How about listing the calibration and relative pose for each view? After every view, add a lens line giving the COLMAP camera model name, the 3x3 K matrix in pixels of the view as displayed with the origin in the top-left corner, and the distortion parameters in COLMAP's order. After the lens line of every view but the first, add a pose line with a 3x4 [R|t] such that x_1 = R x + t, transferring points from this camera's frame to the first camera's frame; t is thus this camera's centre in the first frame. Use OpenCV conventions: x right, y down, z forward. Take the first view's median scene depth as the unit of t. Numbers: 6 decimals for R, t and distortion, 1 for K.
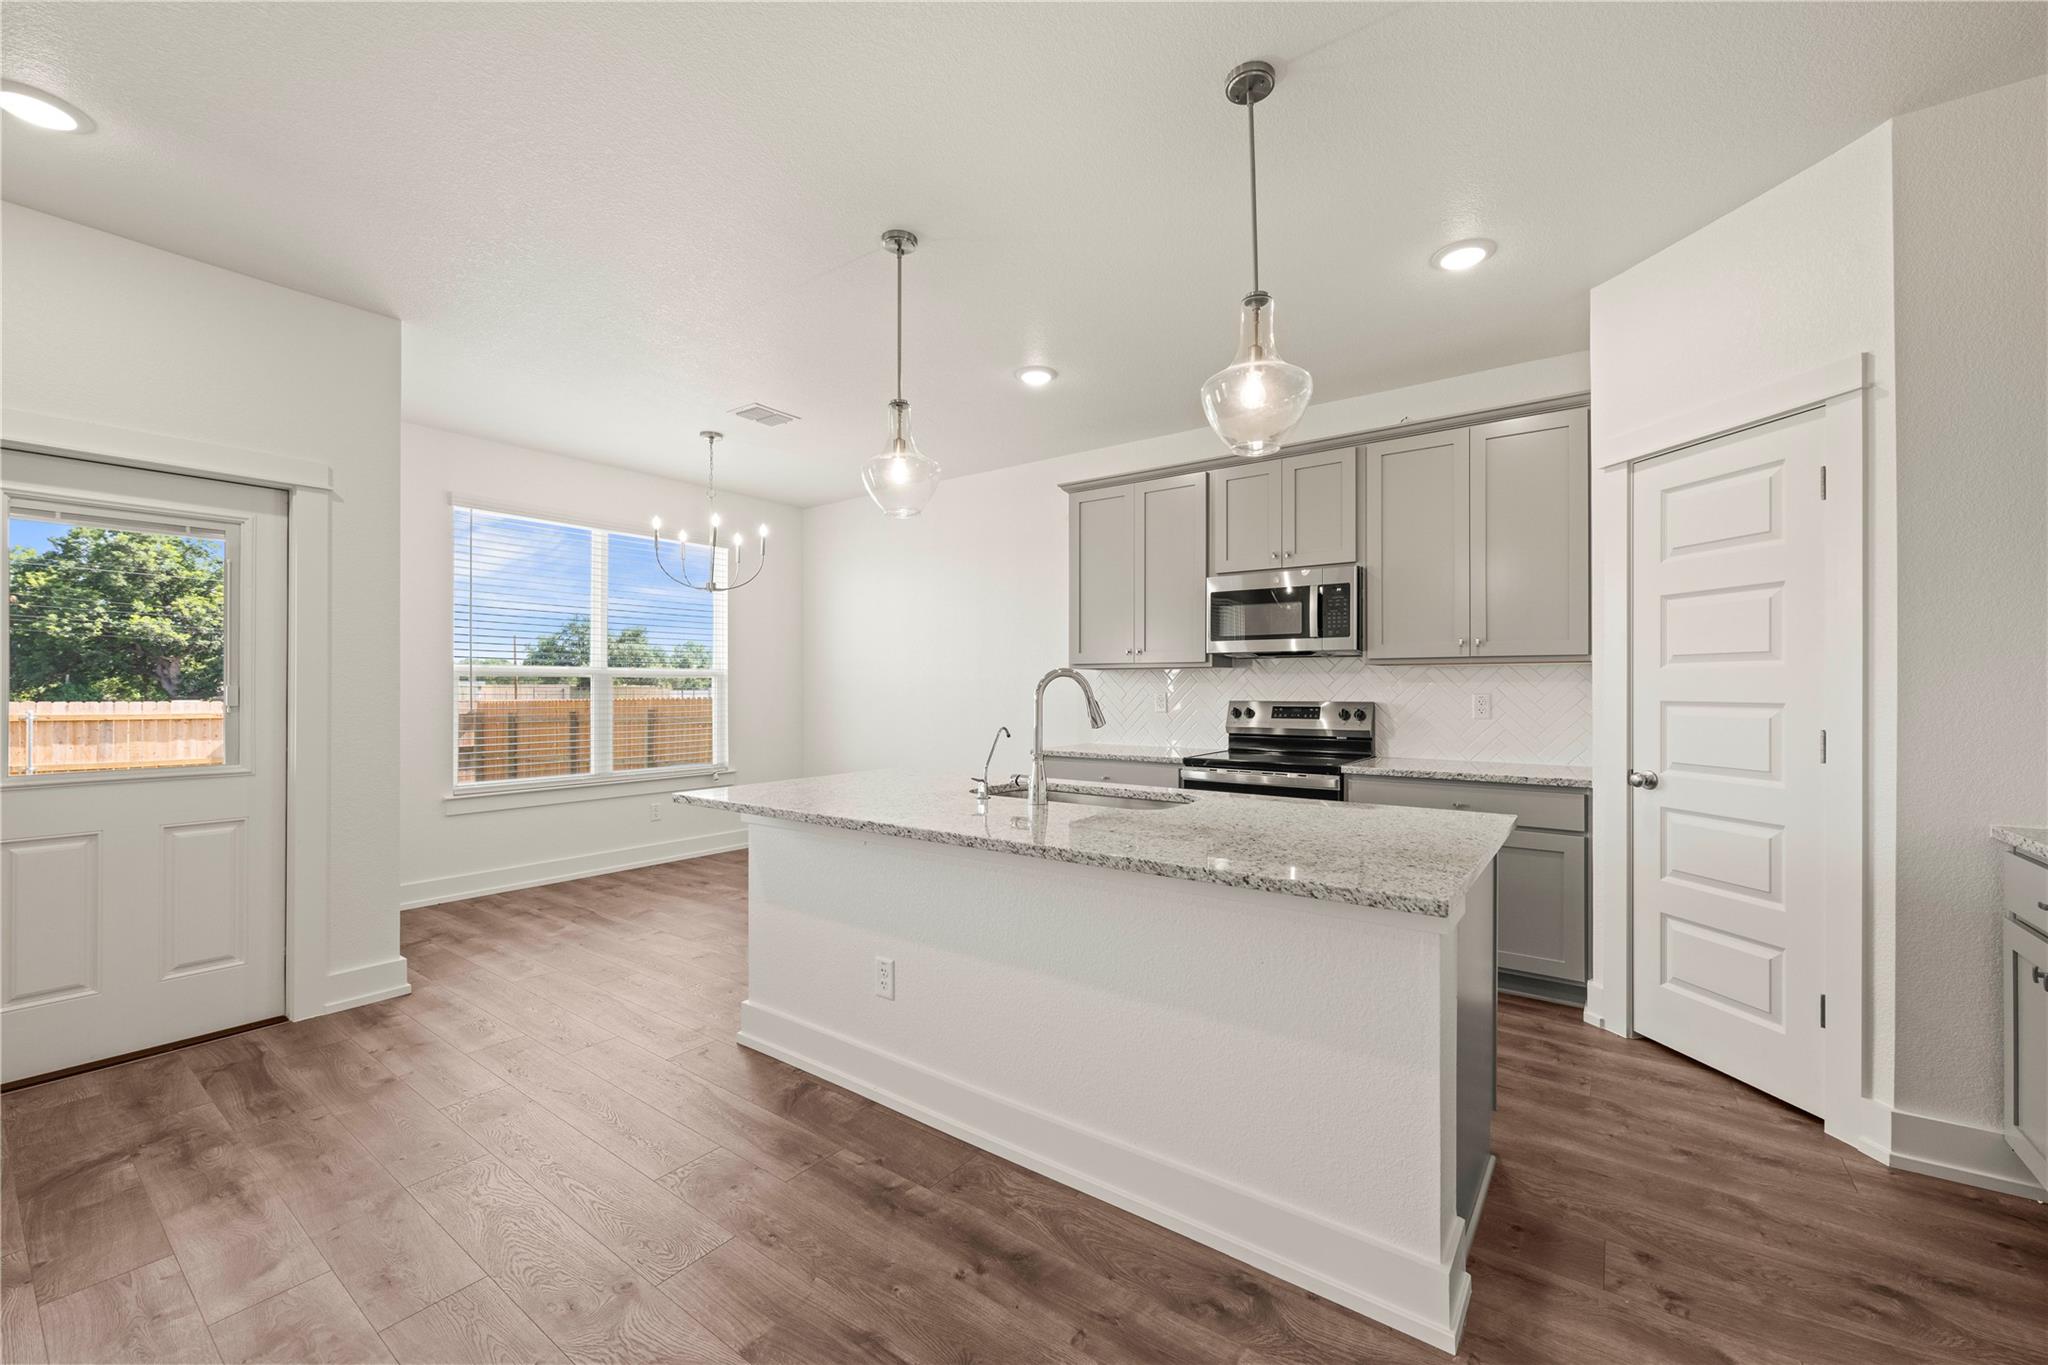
lens RADIAL K [[811.8, 0, 1034.3], [0, 811.8, 679.5], [0, 0, 1]] dist [0.000350, -0.000190]
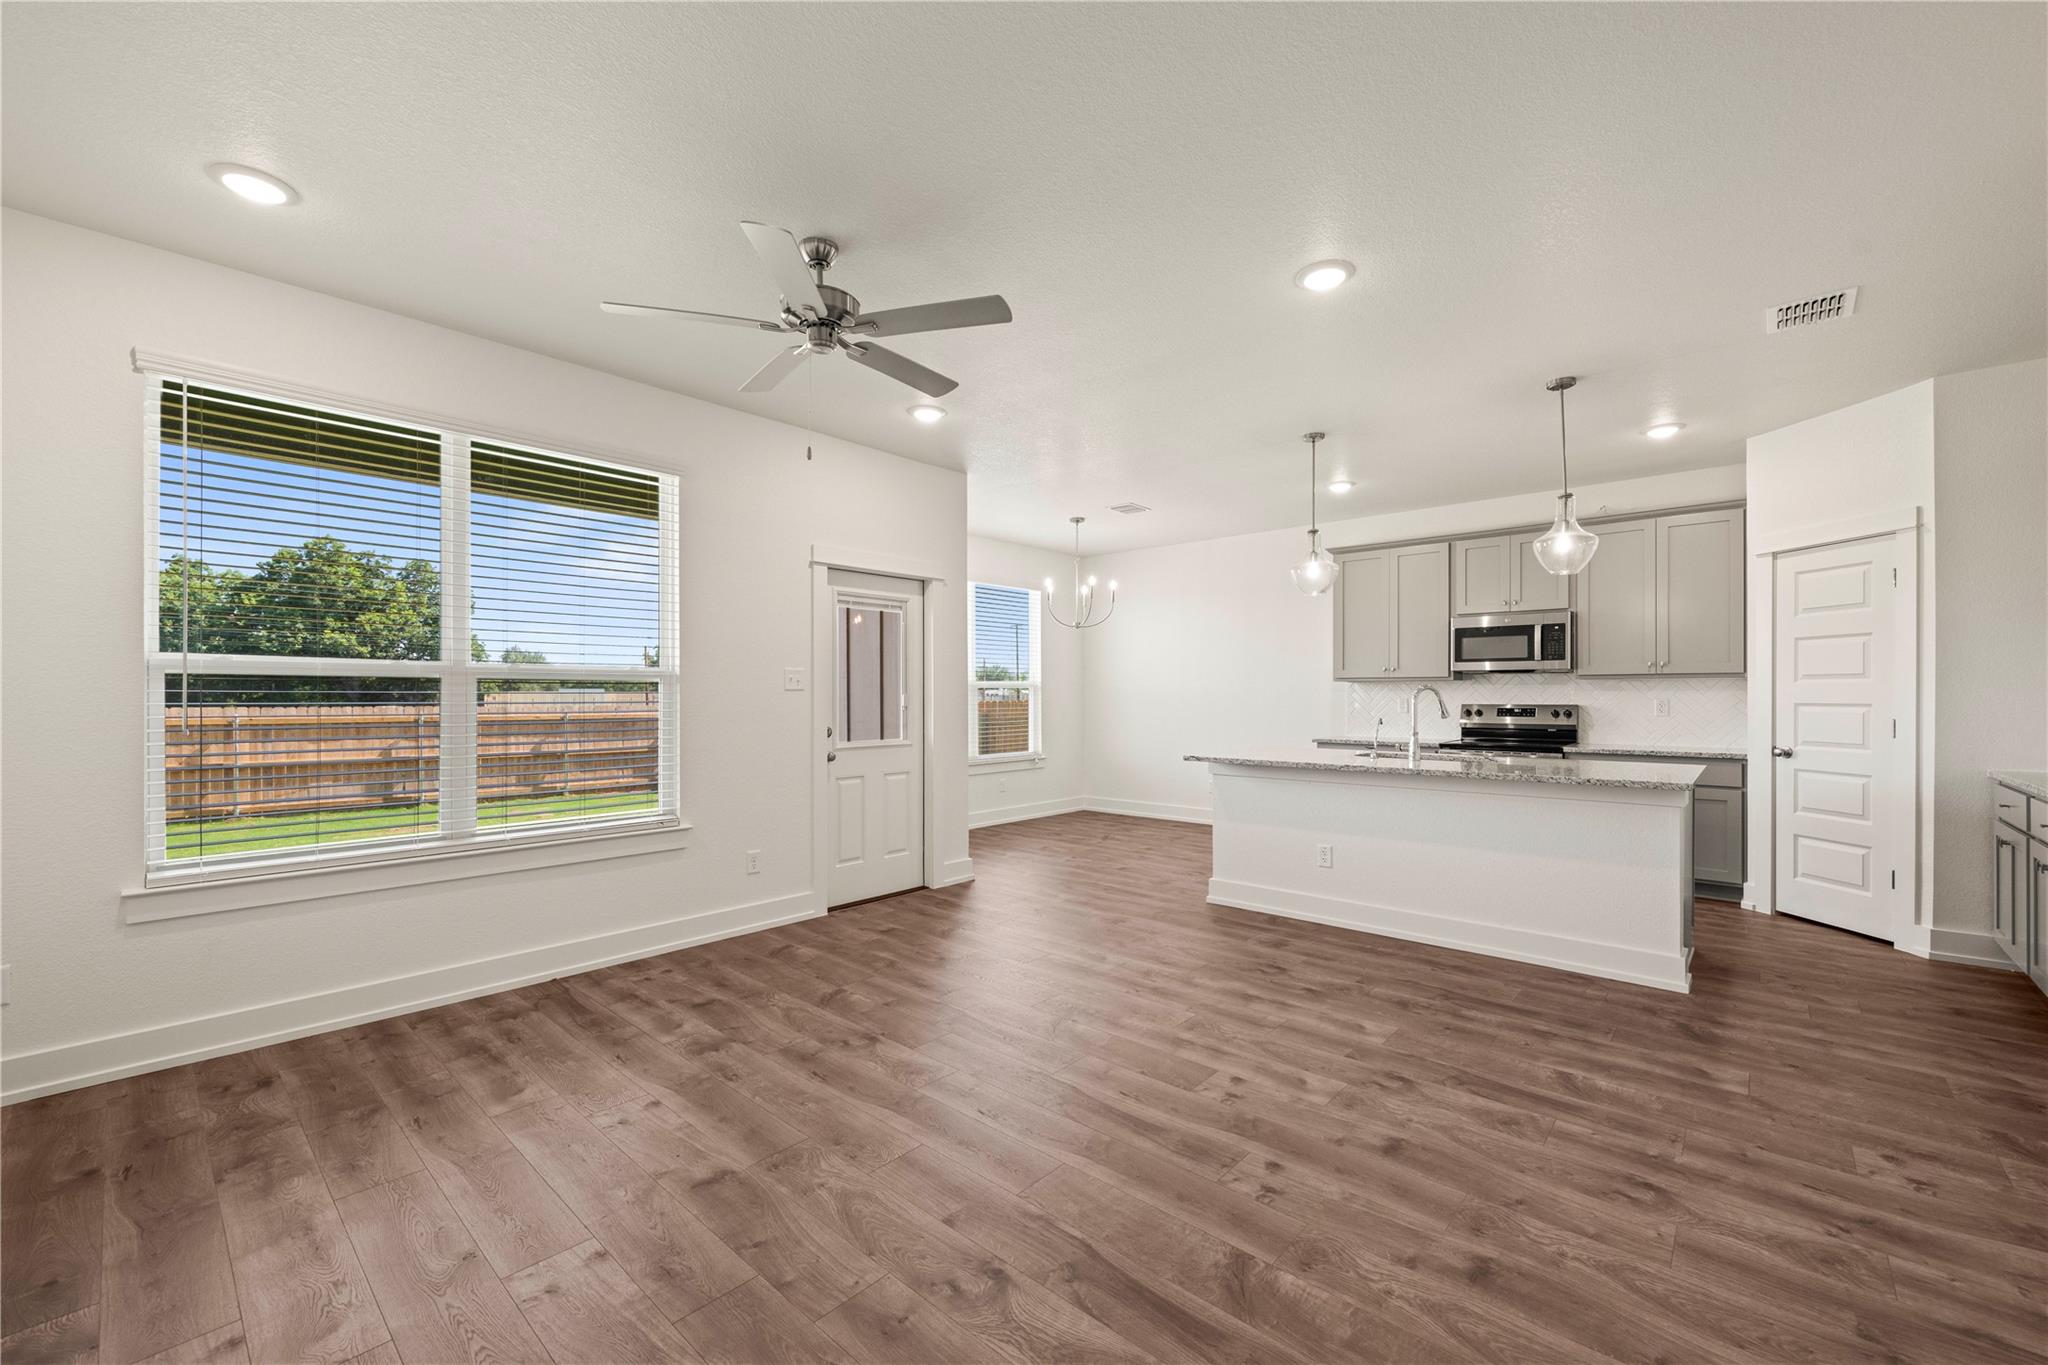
lens RADIAL K [[819.6, 0, 1033.5], [0, 819.6, 690.6], [0, 0, 1]] dist [0.001254, -0.000084]
pose [[0.994899, -0.001772, -0.100859, -0.514612], [0.002355, 0.999981, 0.005655, -0.010063], [0.100848, -0.005864, 0.994885, -0.700954]]
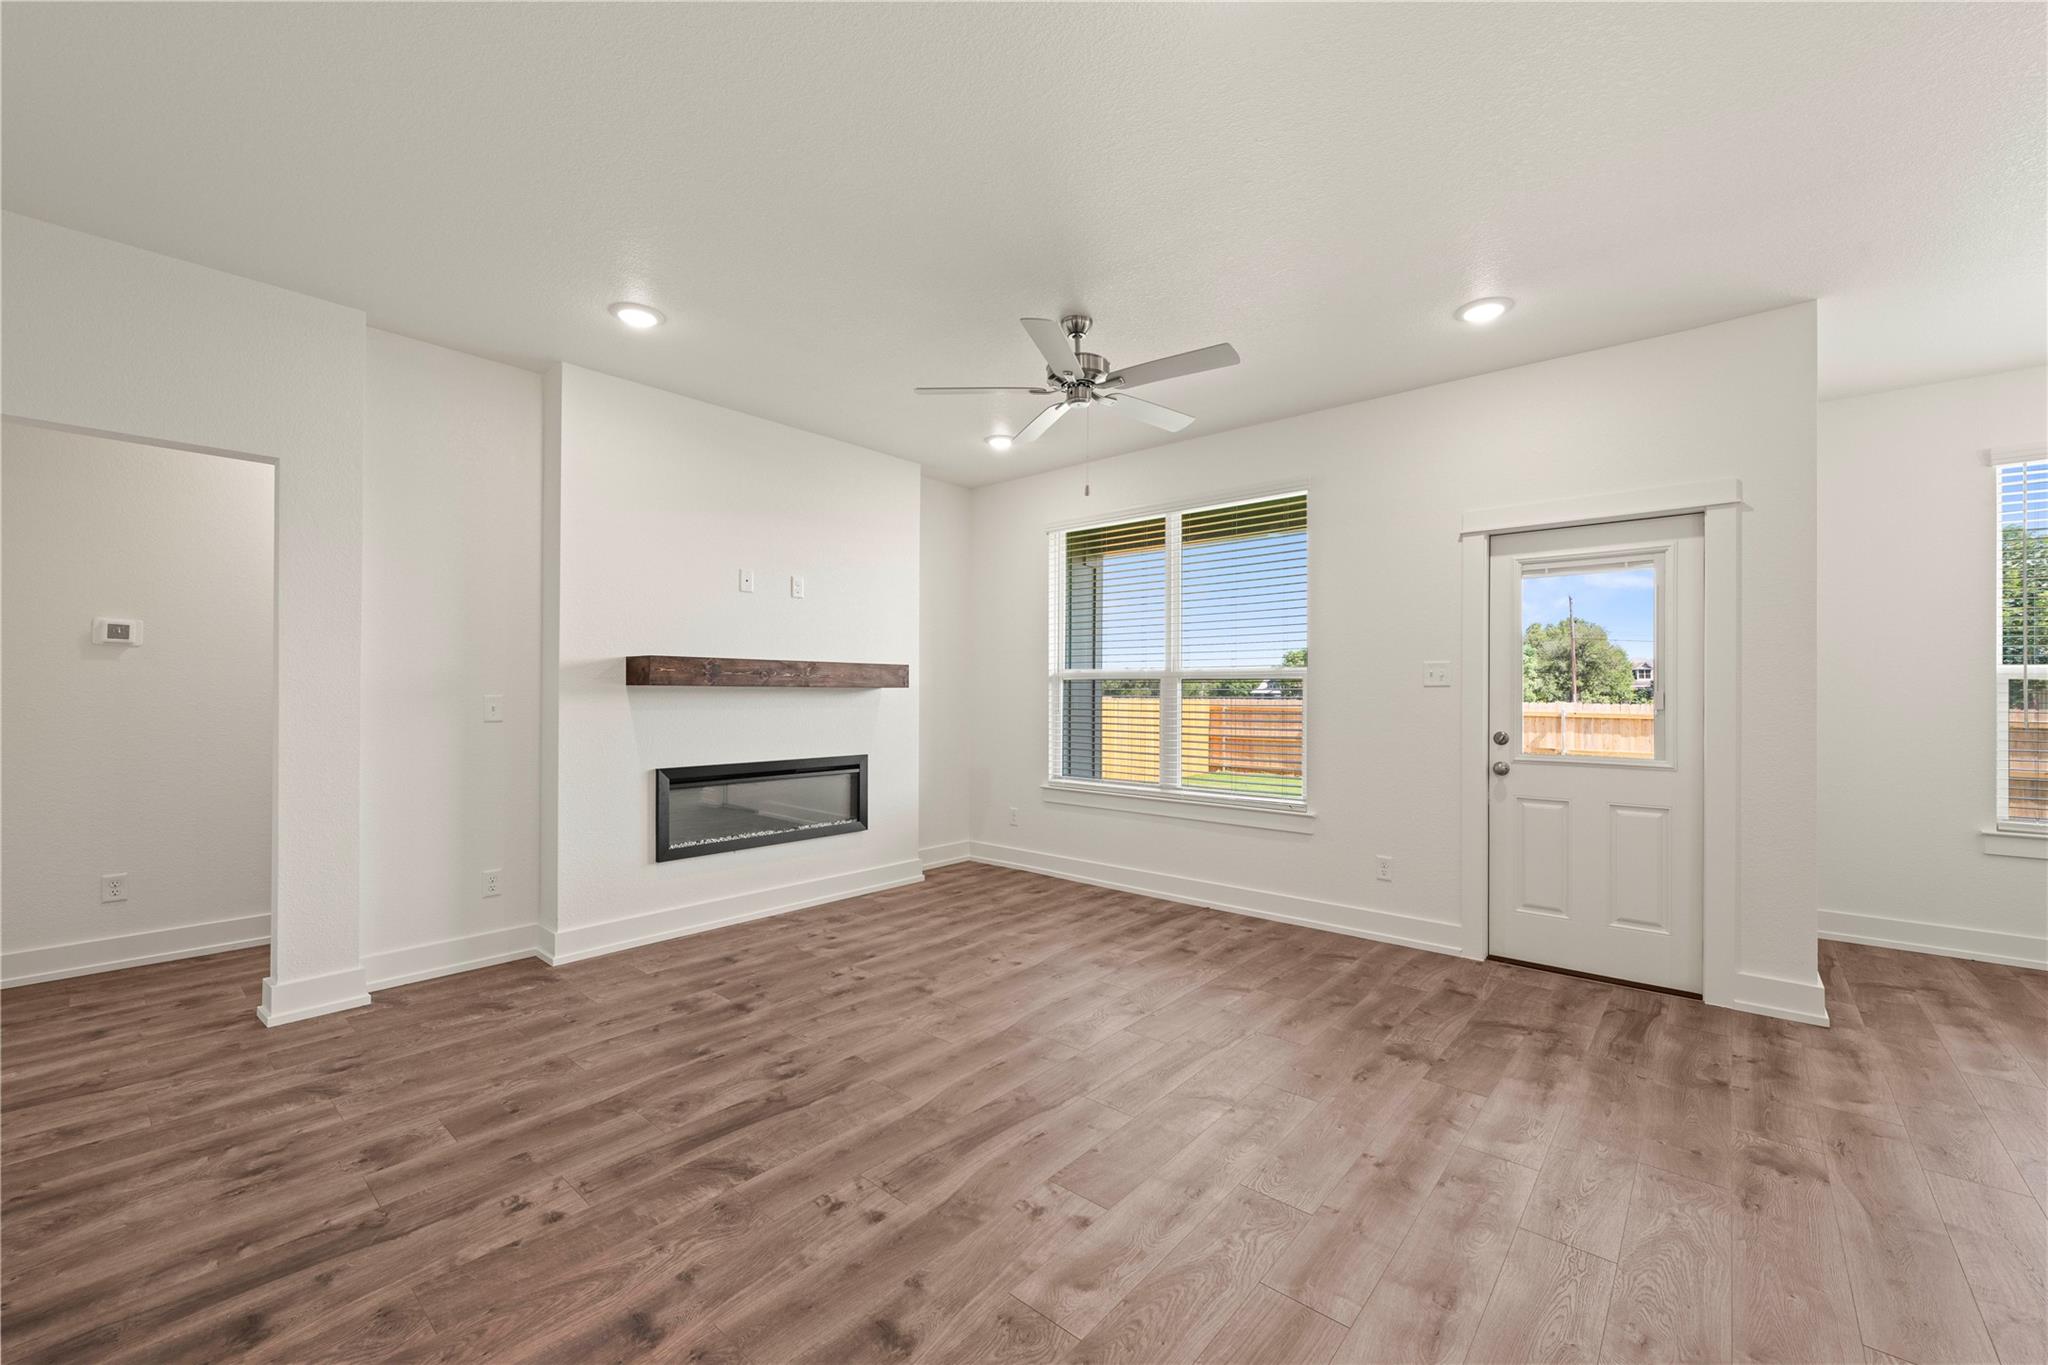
lens RADIAL K [[812.2, 0, 1034.2], [0, 812.2, 693.0], [0, 0, 1]] dist [-0.000689, 0.000078]
pose [[-0.080677, 0.001127, -0.996740, 0.233039], [0.008272, 0.999966, 0.000461, 0.000497], [0.996706, -0.008208, -0.080683, 0.195517]]
